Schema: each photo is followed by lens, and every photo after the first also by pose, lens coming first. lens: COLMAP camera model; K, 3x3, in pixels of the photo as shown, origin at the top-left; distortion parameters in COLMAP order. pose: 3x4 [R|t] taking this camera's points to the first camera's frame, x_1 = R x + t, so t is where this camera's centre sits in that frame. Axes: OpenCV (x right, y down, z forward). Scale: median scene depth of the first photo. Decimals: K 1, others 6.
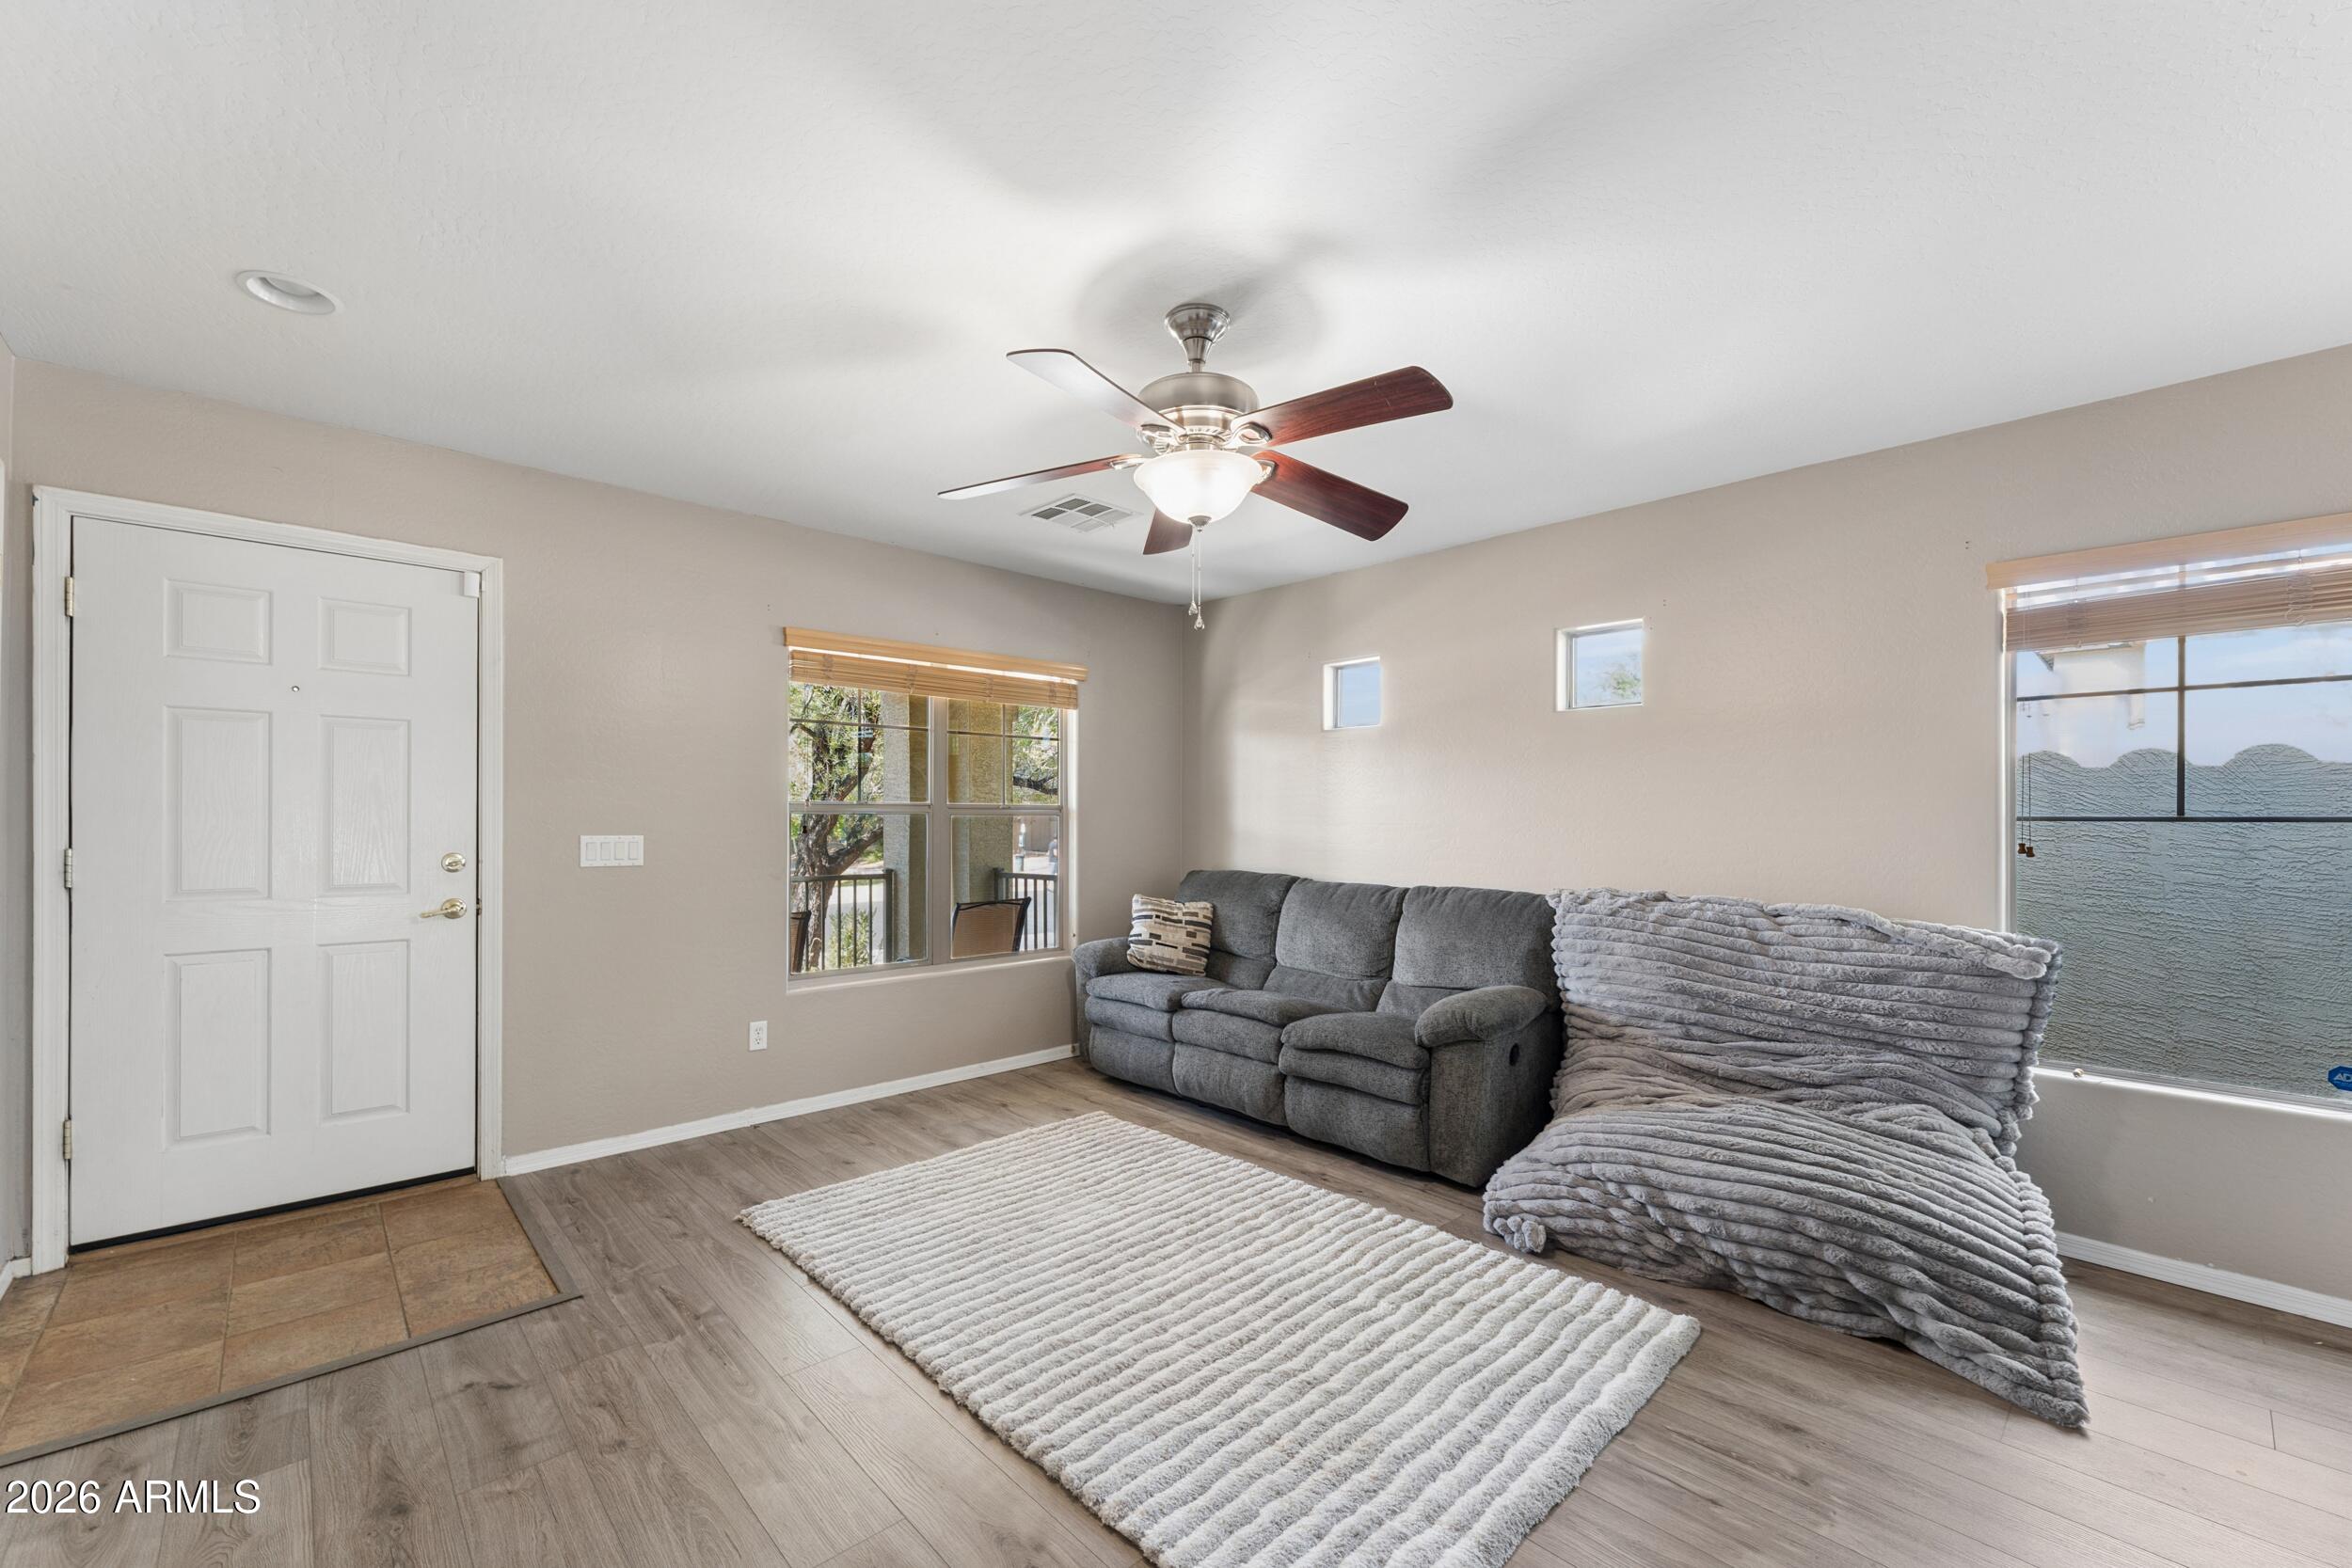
lens RADIAL K [[951.7, 0, 1143.9], [0, 951.7, 822.4], [0, 0, 1]] dist [-0.000486, -0.000830]
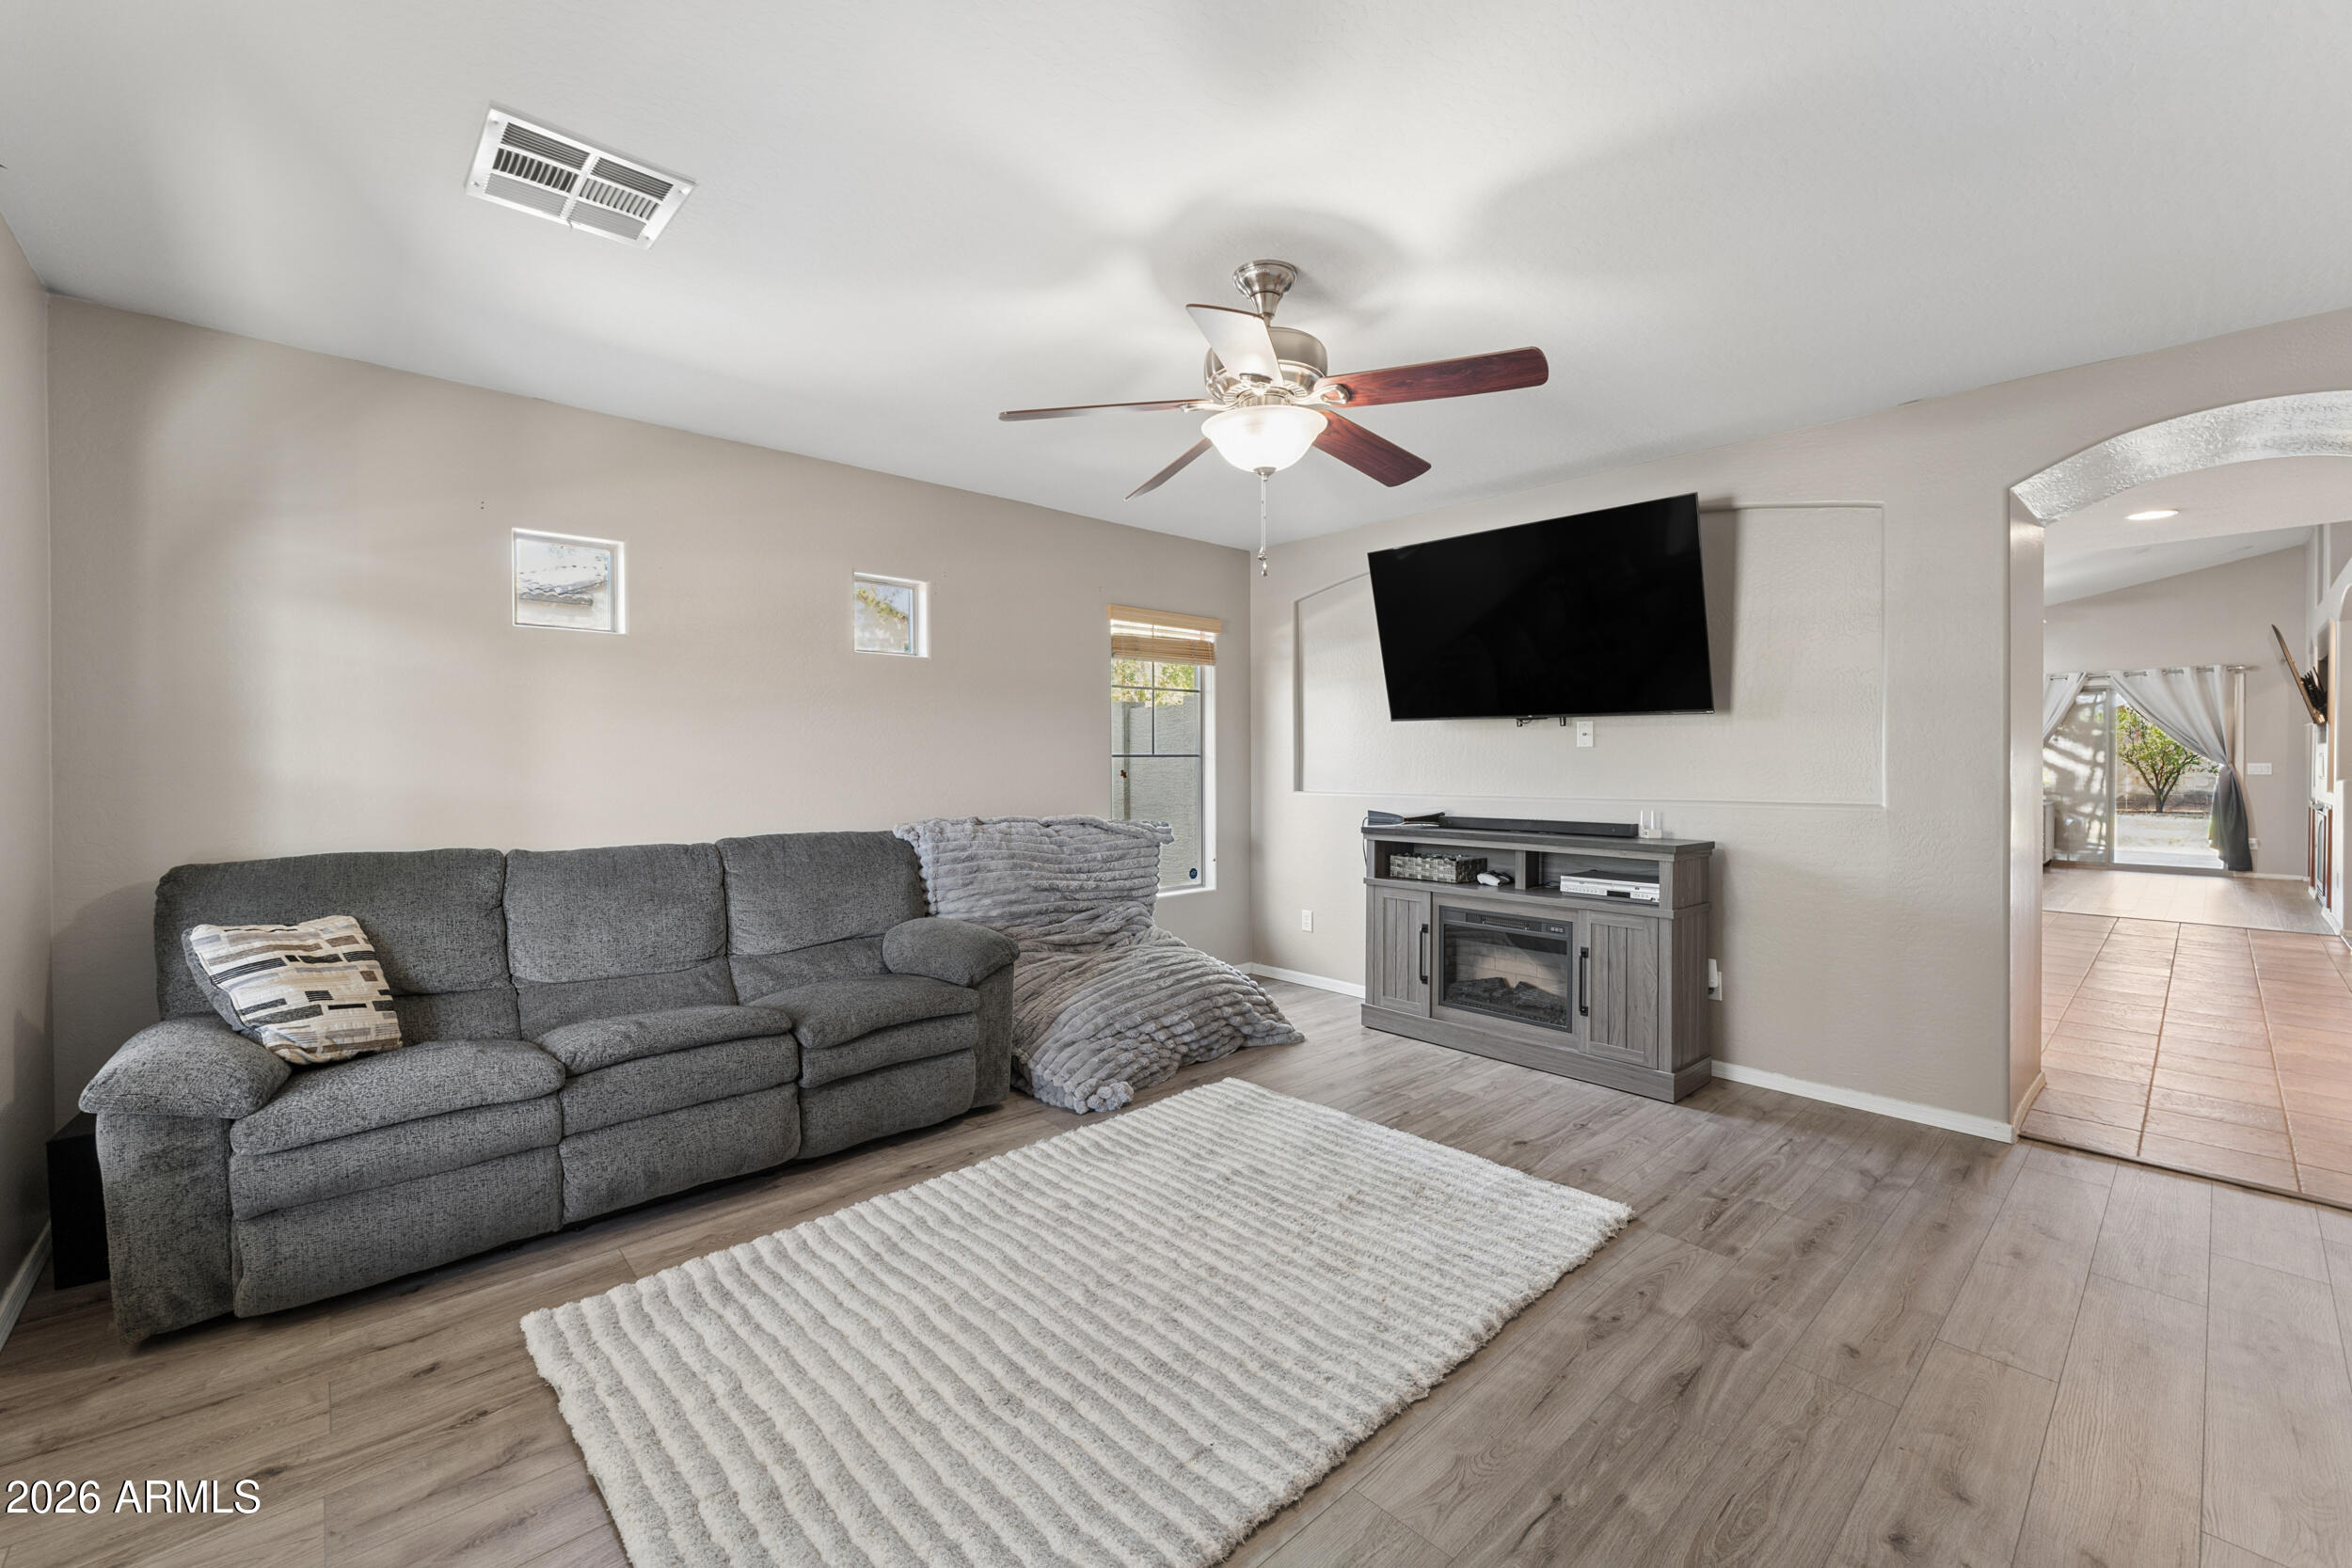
lens RADIAL K [[951.7, 0, 1175.1], [0, 951.7, 766.0], [0, 0, 1]] dist [-0.000486, -0.000830]
pose [[-0.012721, -0.012445, 0.999842, -0.679216], [0.007291, 0.999895, 0.012538, -0.005495], [-0.999893, 0.007449, -0.012629, 0.769446]]
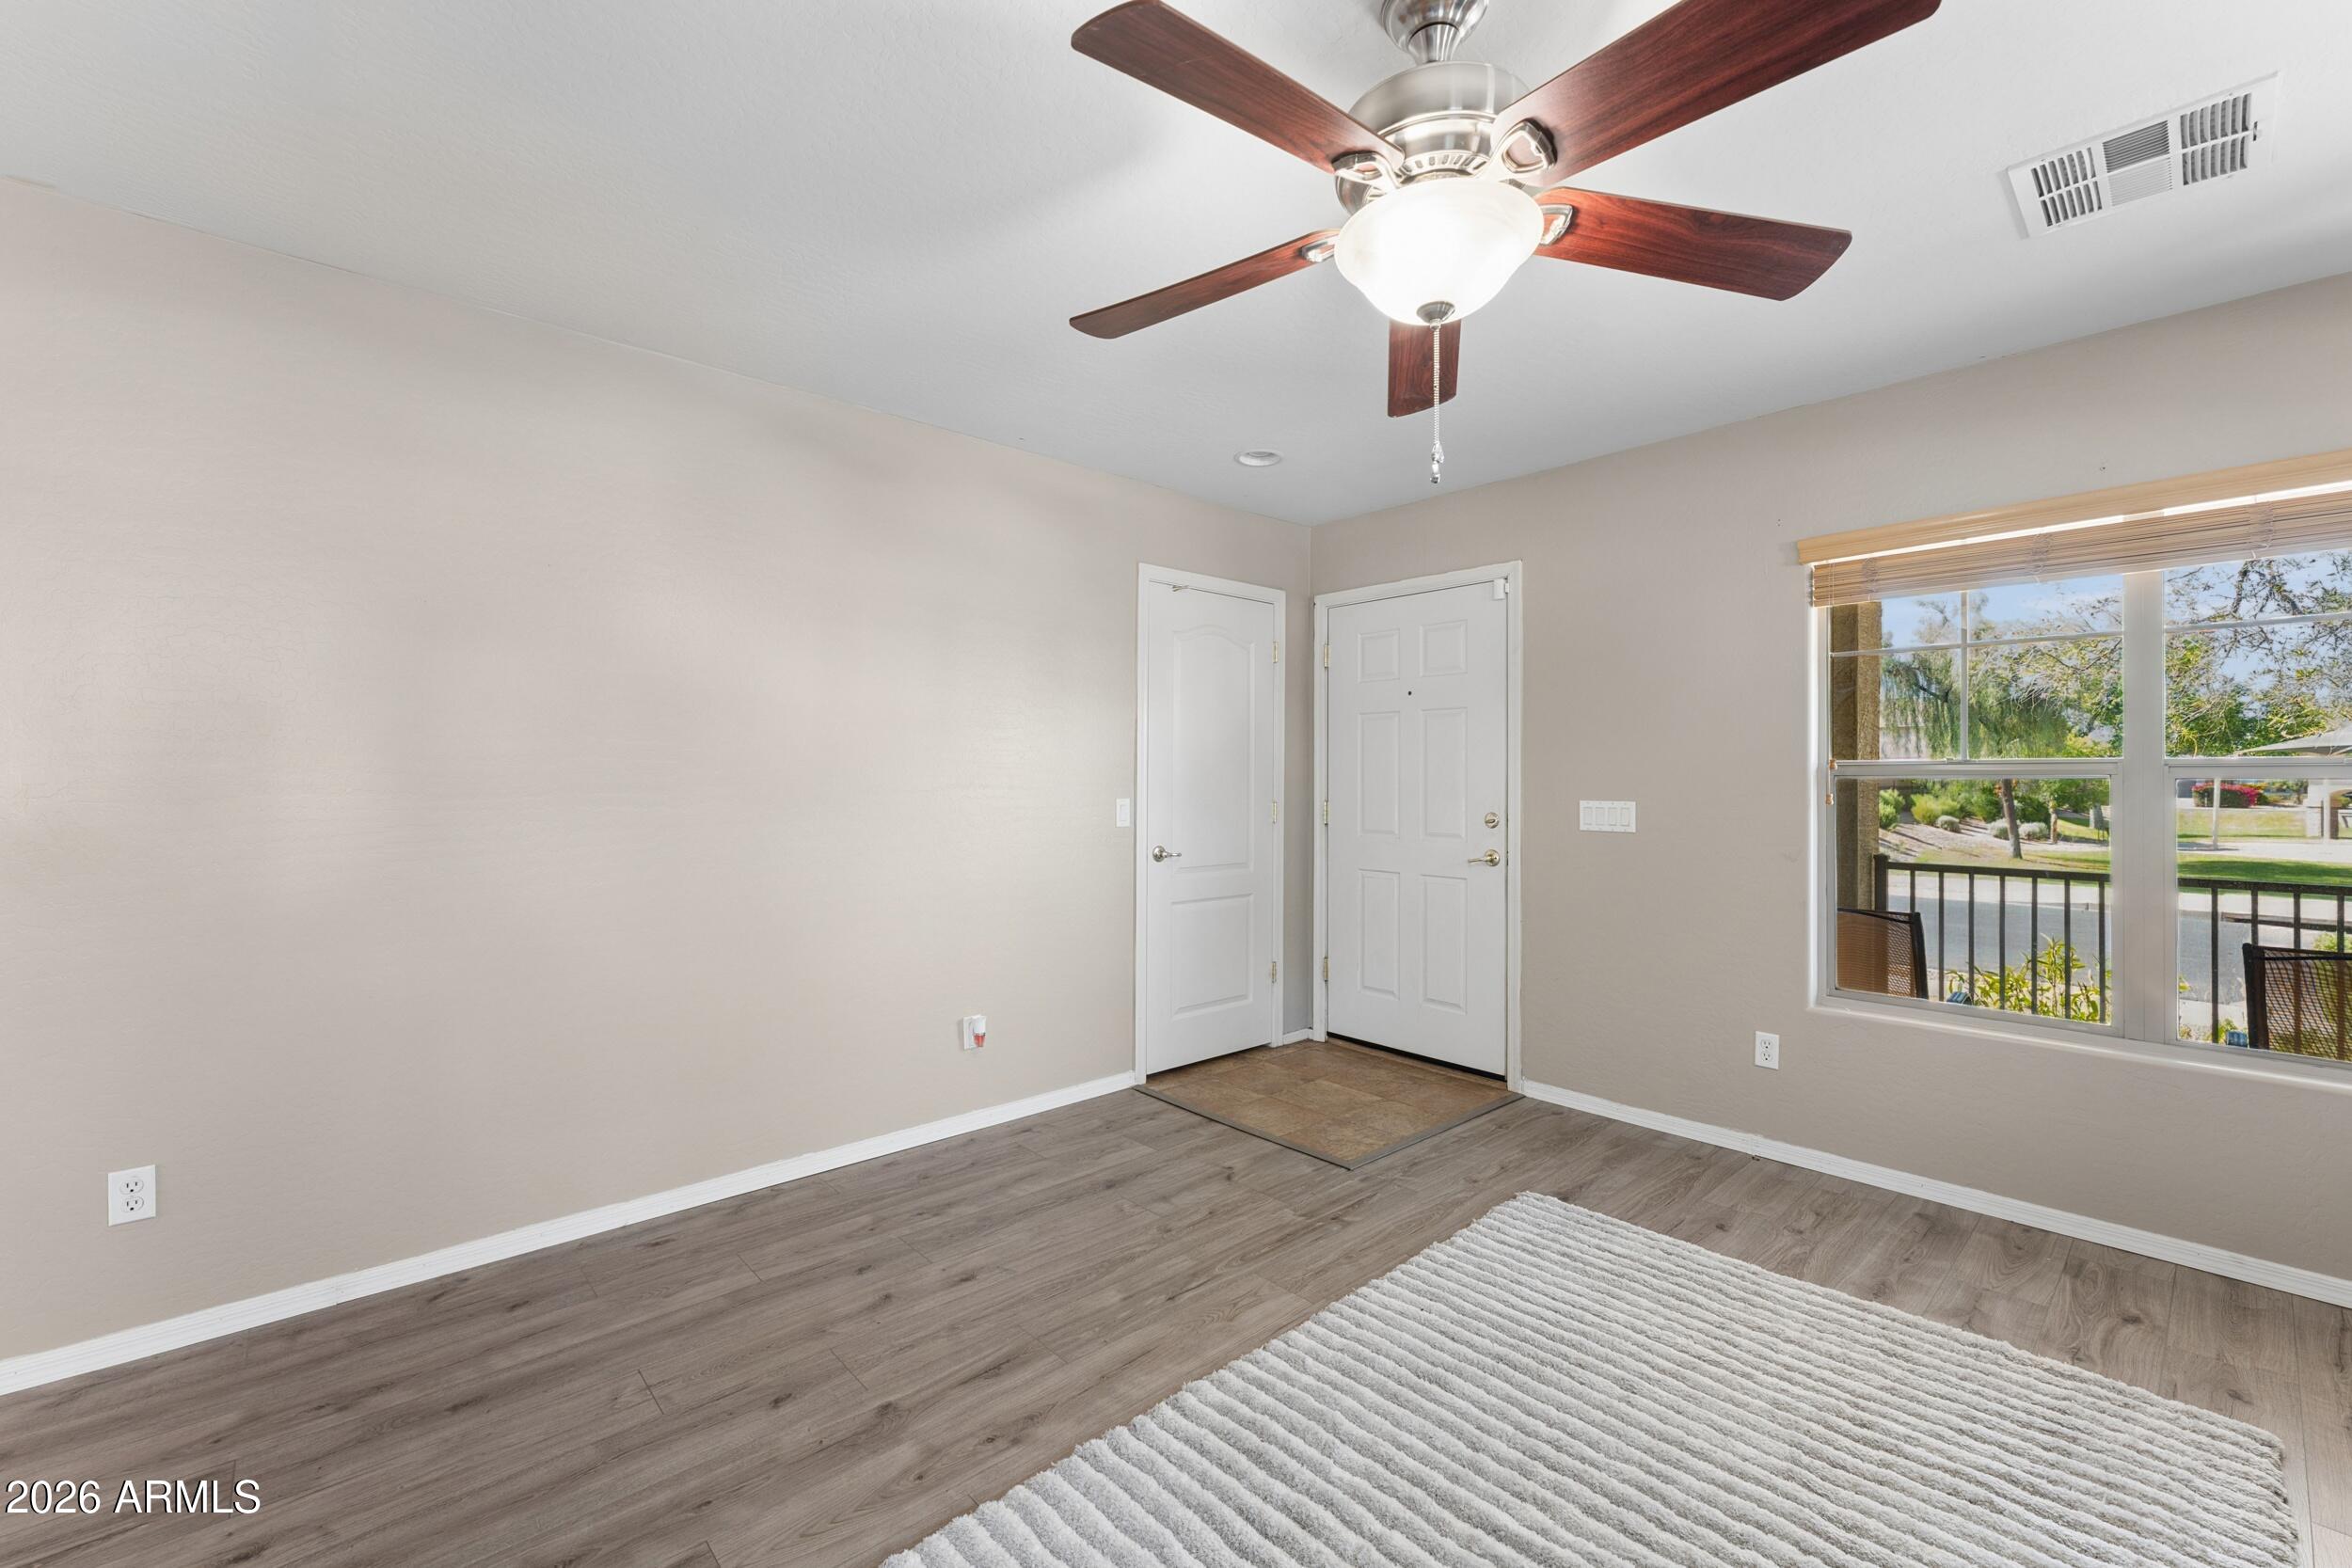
lens RADIAL K [[951.7, 0, 1172.0], [0, 951.7, 779.2], [0, 0, 1]] dist [-0.000486, -0.000830]
pose [[0.004570, -0.006823, -0.999966, 0.482365], [-0.008184, 0.999943, -0.006861, 0.001793], [0.999956, 0.008215, 0.004514, 0.568095]]
